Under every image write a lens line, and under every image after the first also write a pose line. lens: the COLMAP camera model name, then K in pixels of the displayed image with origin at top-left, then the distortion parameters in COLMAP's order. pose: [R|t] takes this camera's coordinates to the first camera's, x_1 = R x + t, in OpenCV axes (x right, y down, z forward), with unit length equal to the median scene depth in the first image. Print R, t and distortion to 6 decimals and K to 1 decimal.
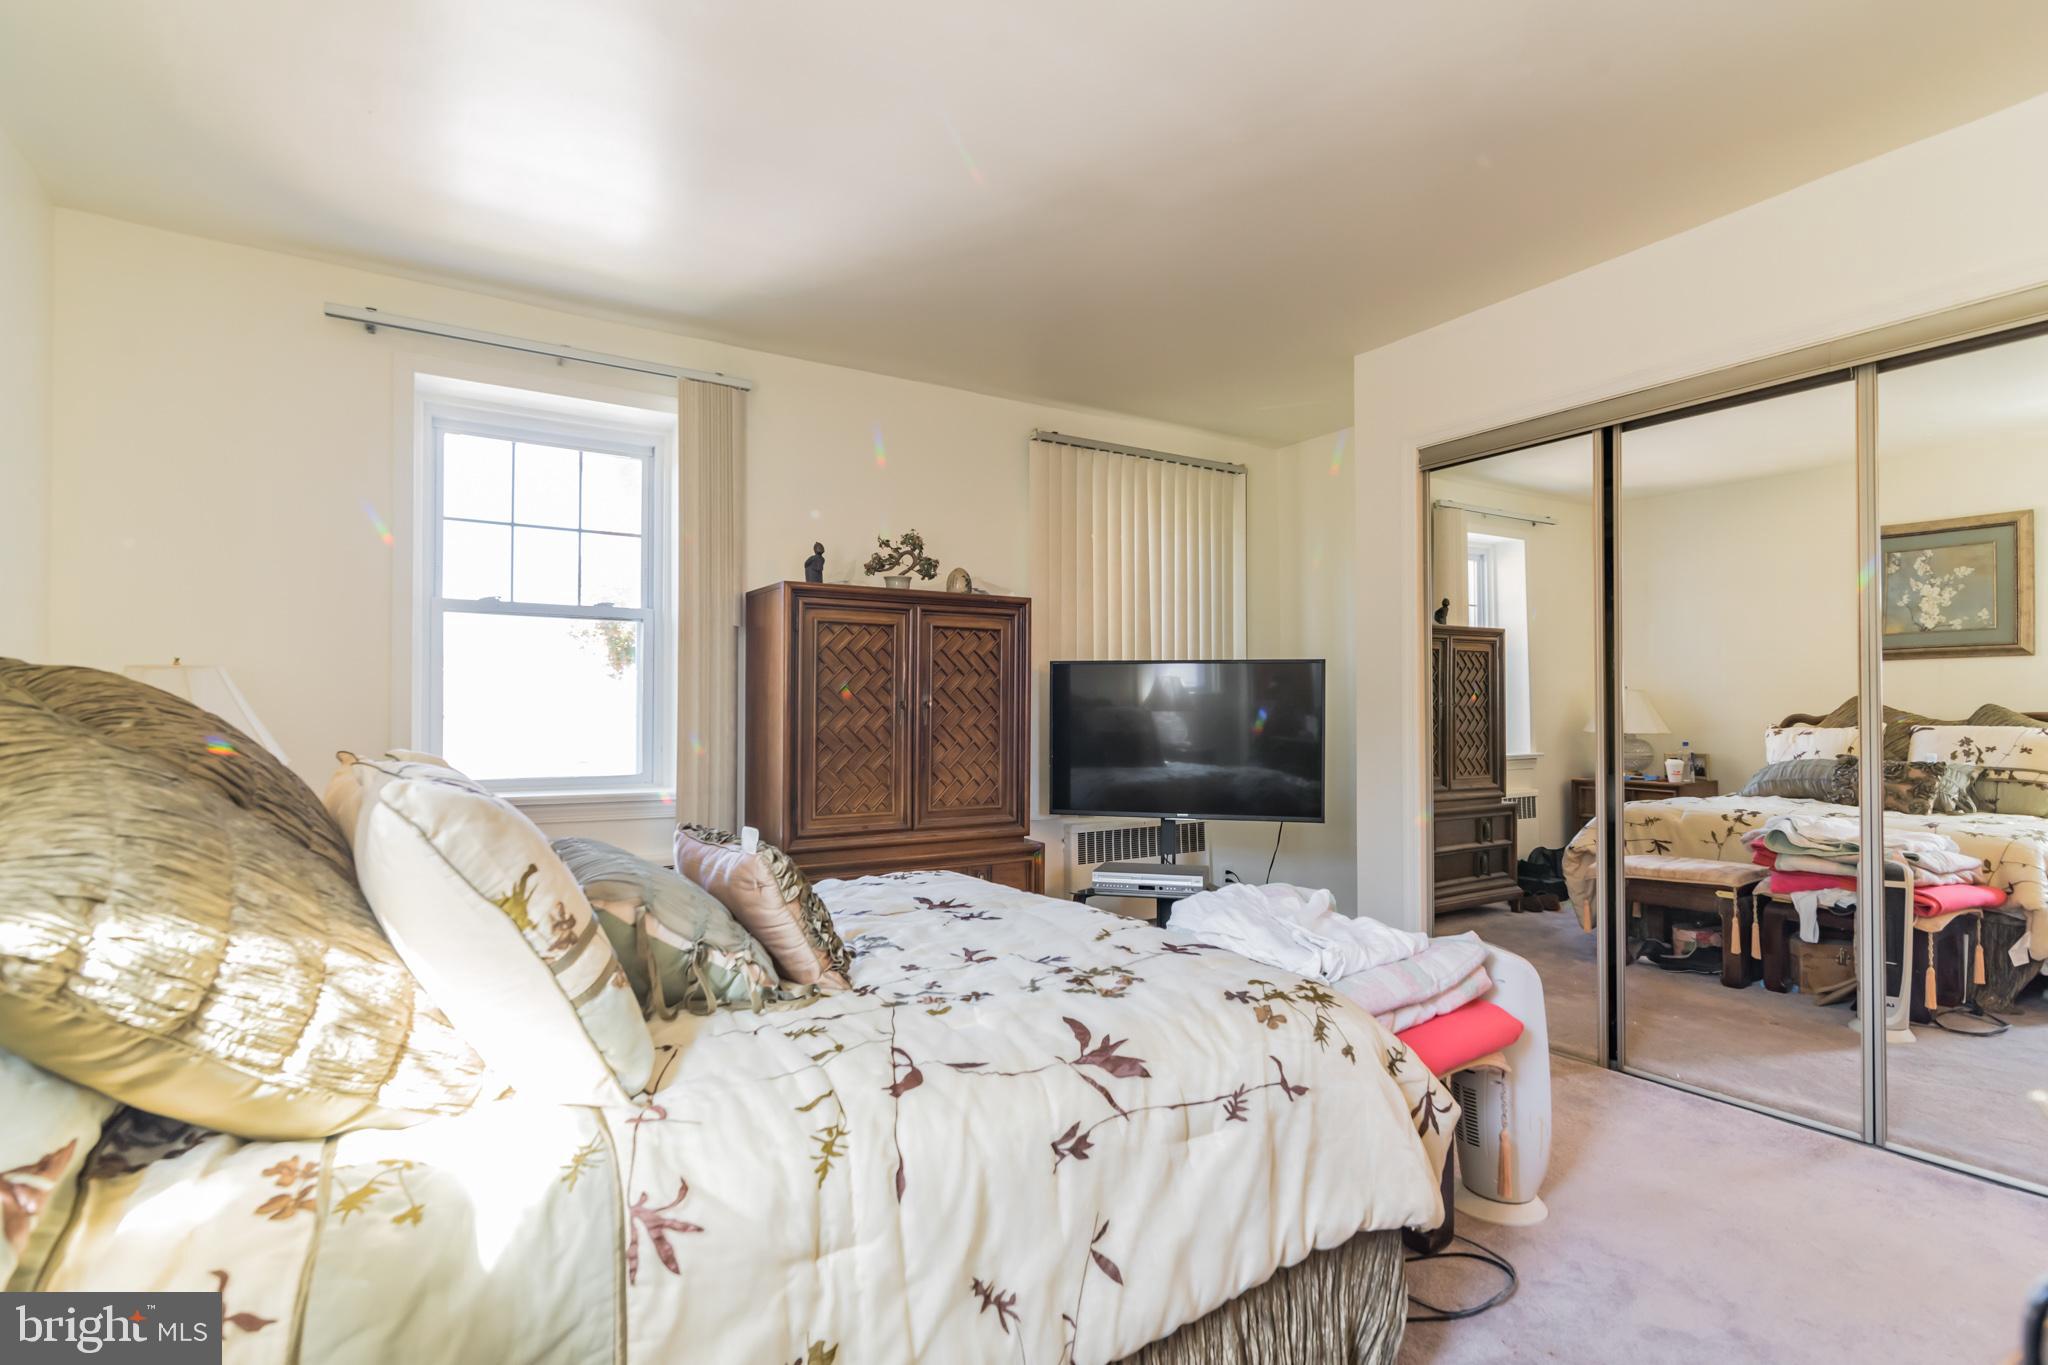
lens RADIAL K [[999.1, 0, 1026.8], [0, 999.1, 697.6], [0, 0, 1]] dist [-0.001725, -0.000168]
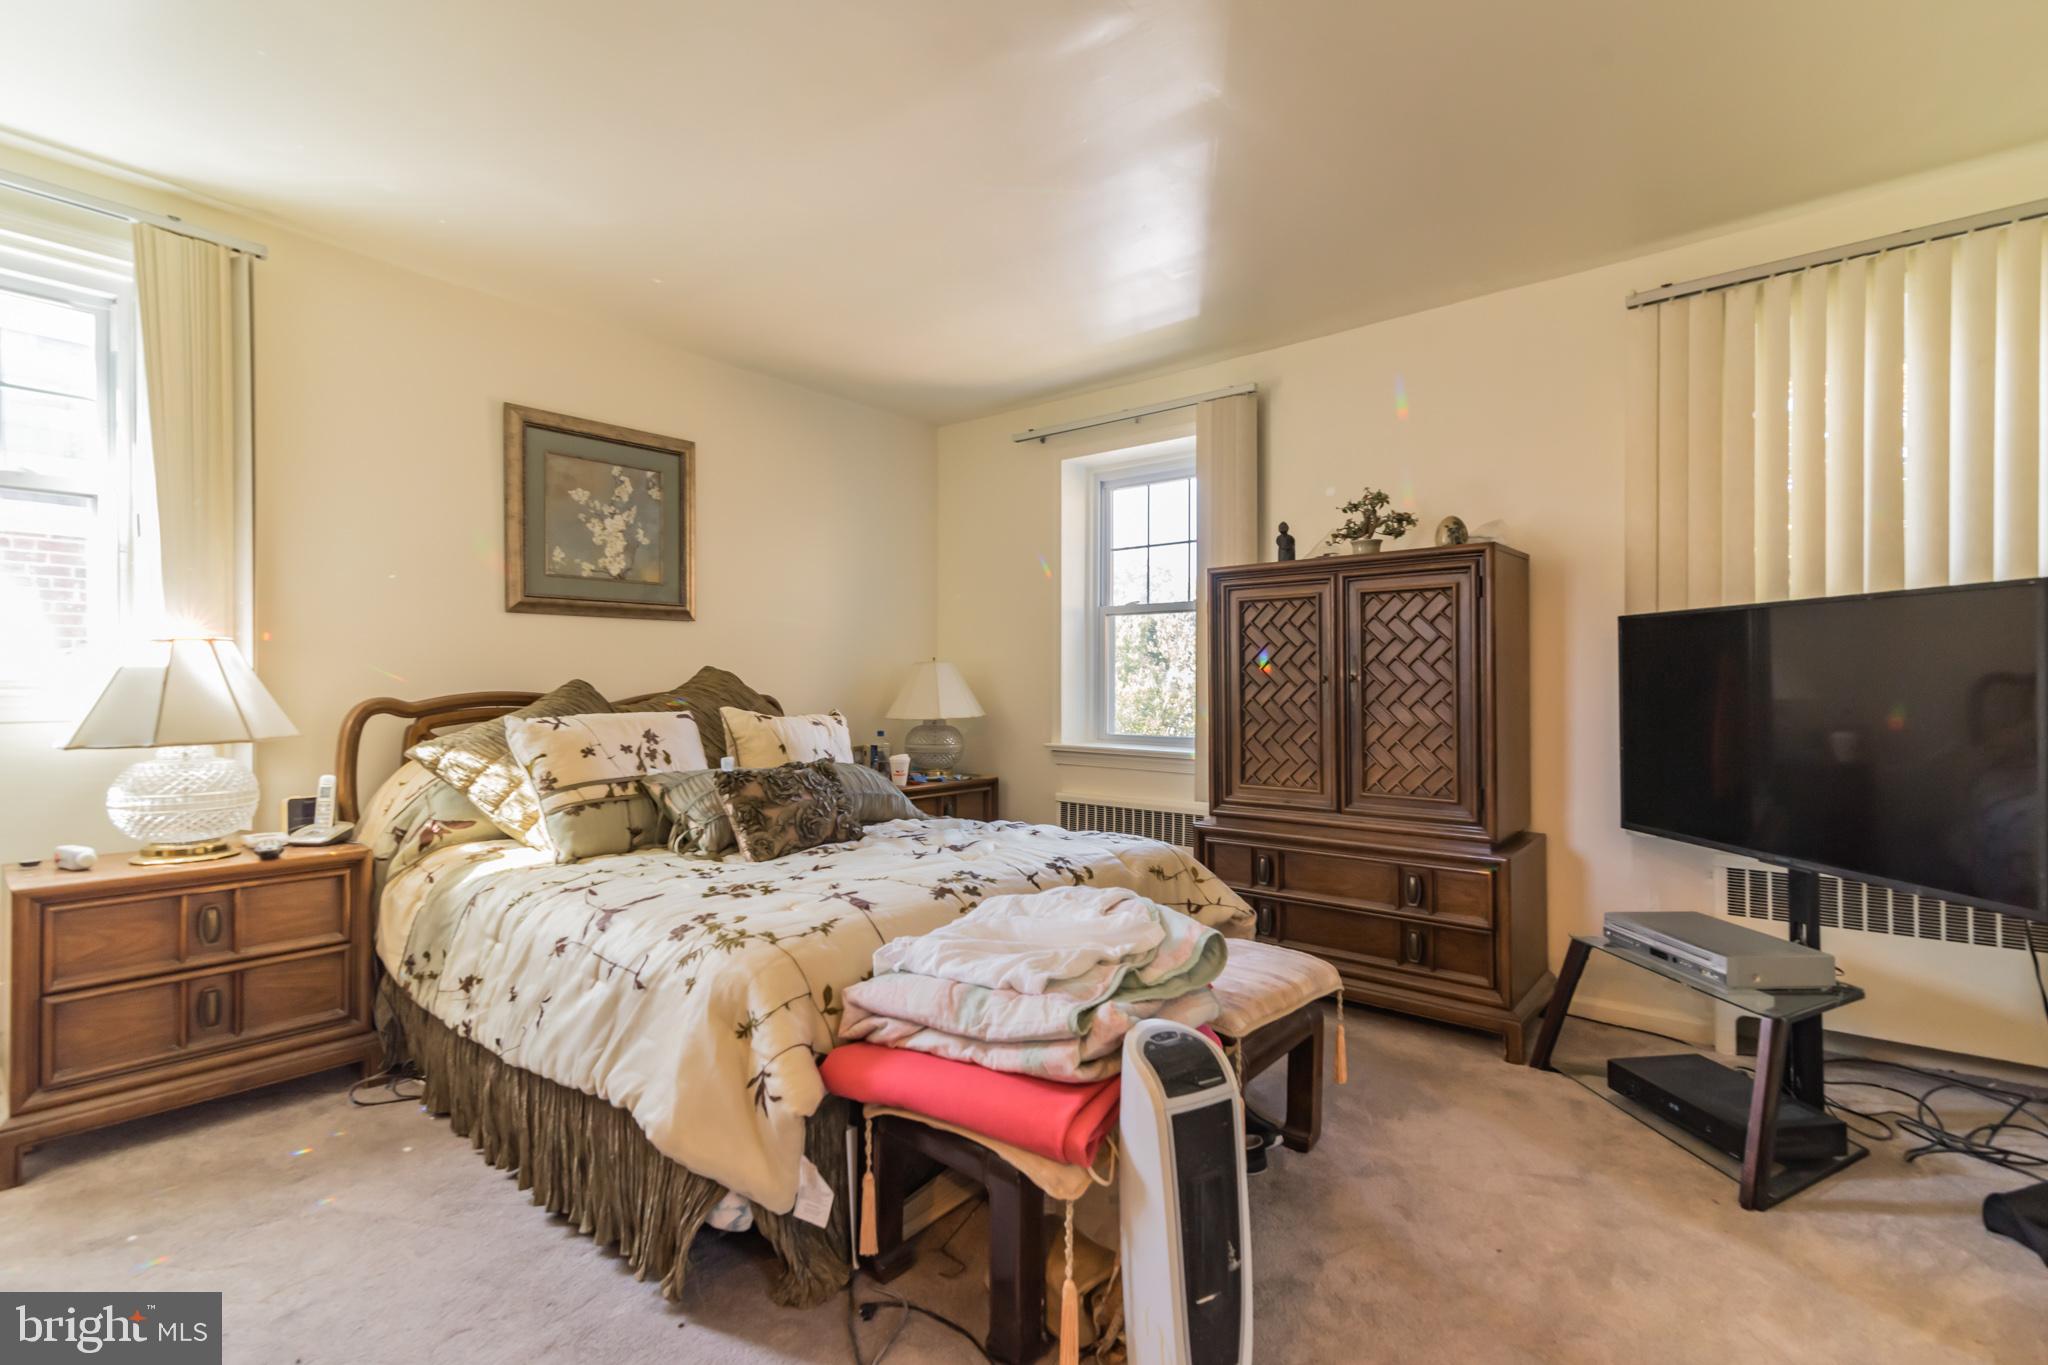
lens RADIAL K [[935.5, 0, 1023.7], [0, 935.5, 677.8], [0, 0, 1]] dist [0.015700, 0.000064]
pose [[0.310737, -0.006230, -0.950475, 0.645171], [0.016343, 0.999866, -0.001211, 0.003485], [0.950355, -0.015157, 0.310797, 0.451623]]
